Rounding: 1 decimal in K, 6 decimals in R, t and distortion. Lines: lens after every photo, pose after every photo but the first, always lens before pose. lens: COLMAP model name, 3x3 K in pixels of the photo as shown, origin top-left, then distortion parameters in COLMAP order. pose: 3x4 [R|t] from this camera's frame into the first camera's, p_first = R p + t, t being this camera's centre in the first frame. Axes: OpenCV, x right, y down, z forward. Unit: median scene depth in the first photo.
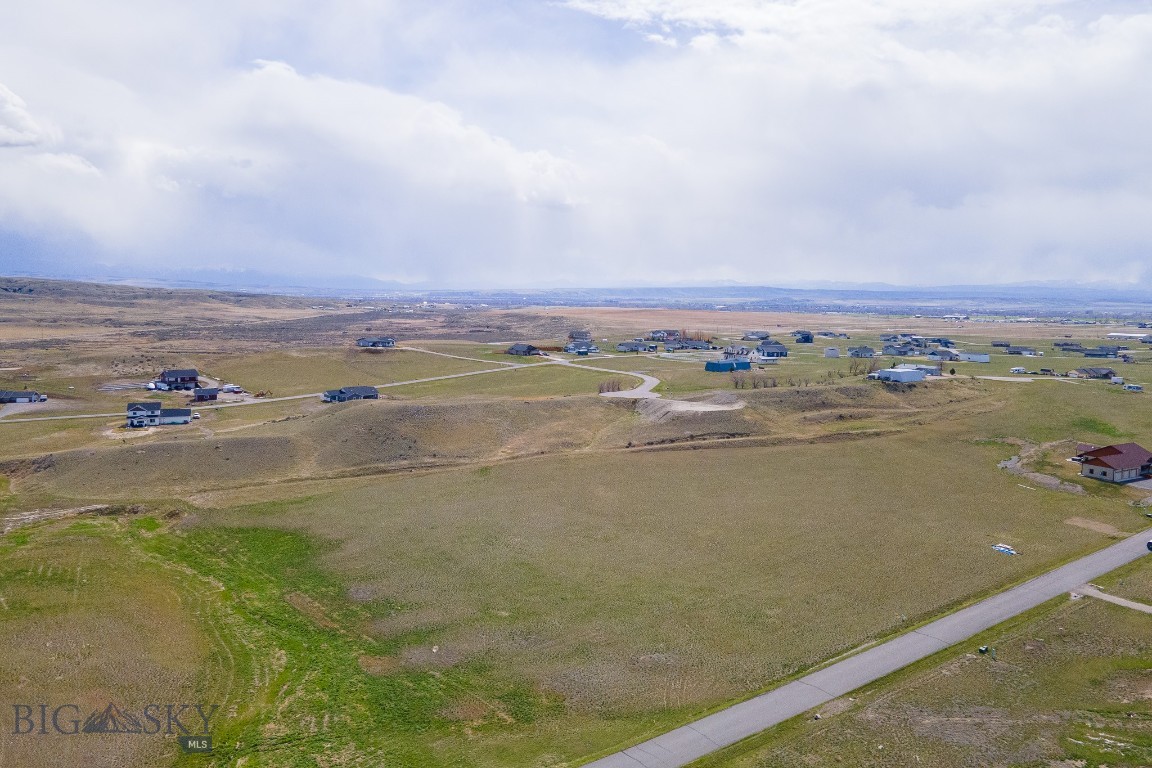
lens RADIAL K [[863.1, 0, 601.8], [0, 863.1, 358.0], [0, 0, 1]] dist [0.047837, 0.005961]
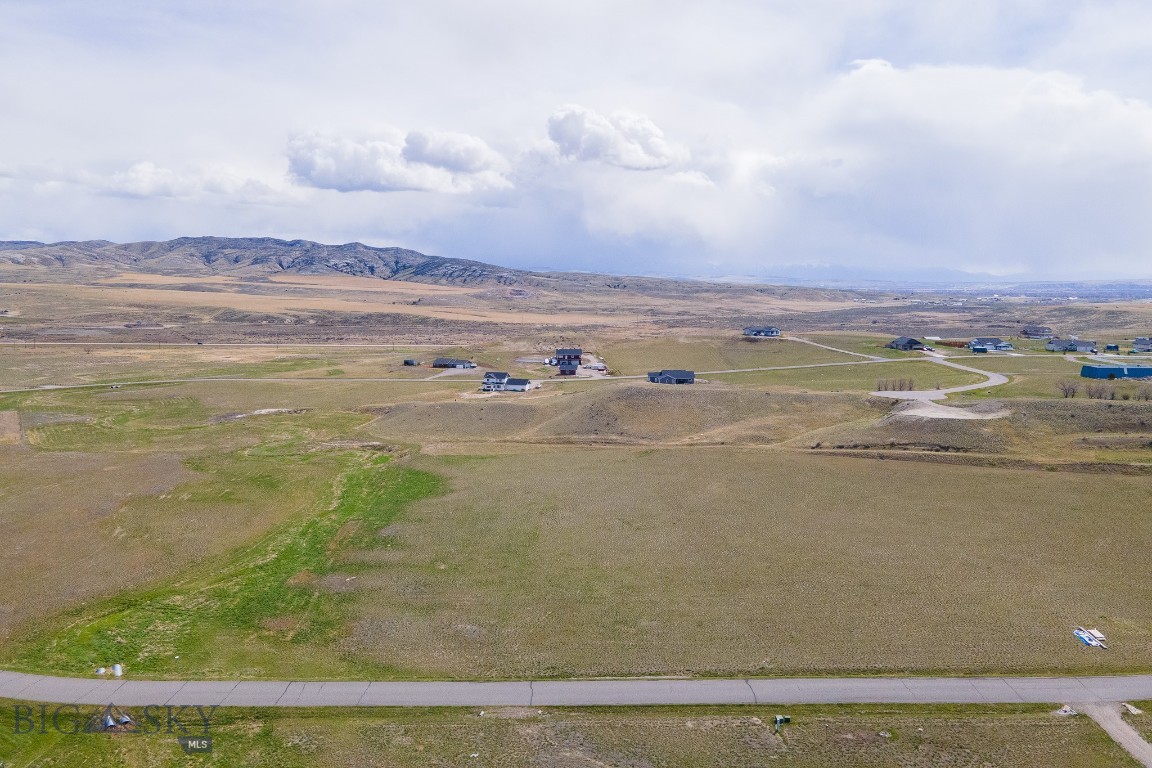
lens RADIAL K [[863.1, 0, 591.1], [0, 863.1, 354.4], [0, 0, 1]] dist [0.047837, 0.005961]
pose [[0.784980, 0.042778, -0.618043, 0.216532], [-0.041071, 0.999012, 0.016982, -0.000103], [0.618158, 0.012054, 0.785961, 0.077294]]
